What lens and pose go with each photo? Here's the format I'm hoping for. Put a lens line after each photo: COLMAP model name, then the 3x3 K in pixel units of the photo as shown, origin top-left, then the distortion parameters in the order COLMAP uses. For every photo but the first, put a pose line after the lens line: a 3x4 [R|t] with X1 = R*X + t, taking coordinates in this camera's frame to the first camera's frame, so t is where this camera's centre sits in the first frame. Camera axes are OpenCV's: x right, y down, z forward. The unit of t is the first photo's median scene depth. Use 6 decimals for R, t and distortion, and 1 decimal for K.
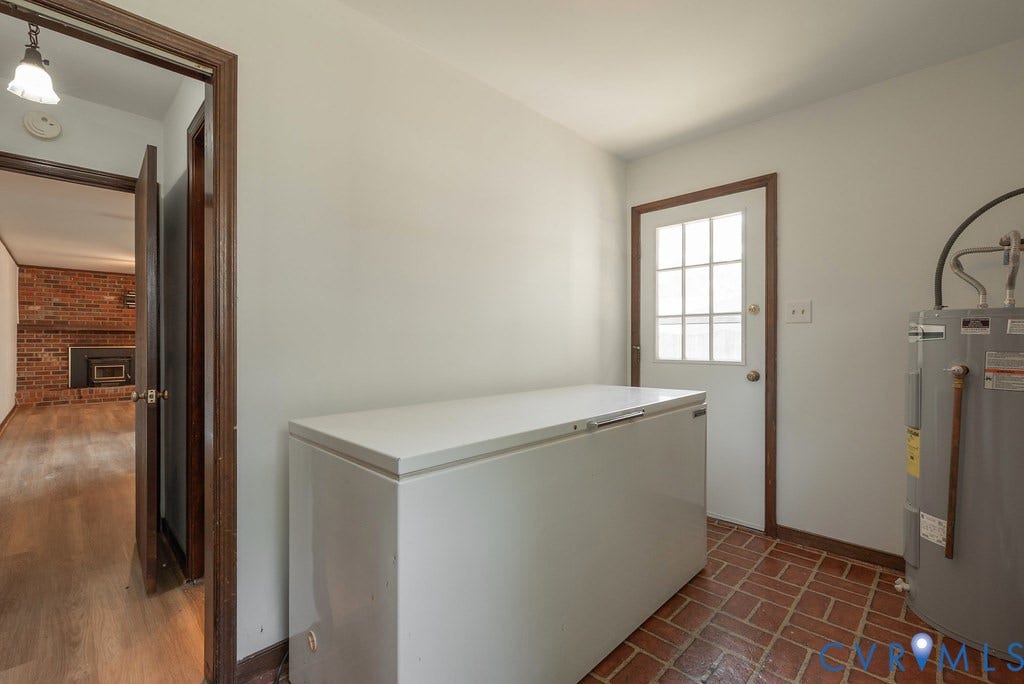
lens RADIAL K [[441.2, 0, 513.4], [0, 441.2, 341.3], [0, 0, 1]] dist [-0.000781, 0.000813]
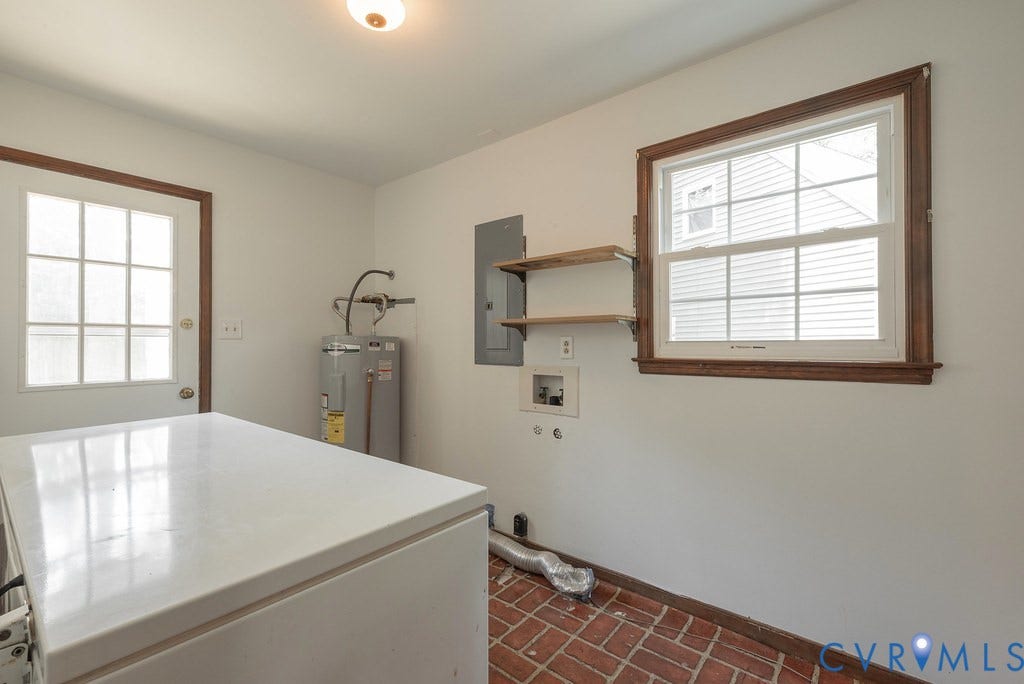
lens RADIAL K [[441.2, 0, 513.4], [0, 441.2, 341.3], [0, 0, 1]] dist [-0.000781, 0.000813]
pose [[-0.084374, 0.003578, 0.996428, -0.480873], [0.004122, 0.999986, -0.003241, -0.028296], [-0.996426, 0.003833, -0.084387, 0.378368]]
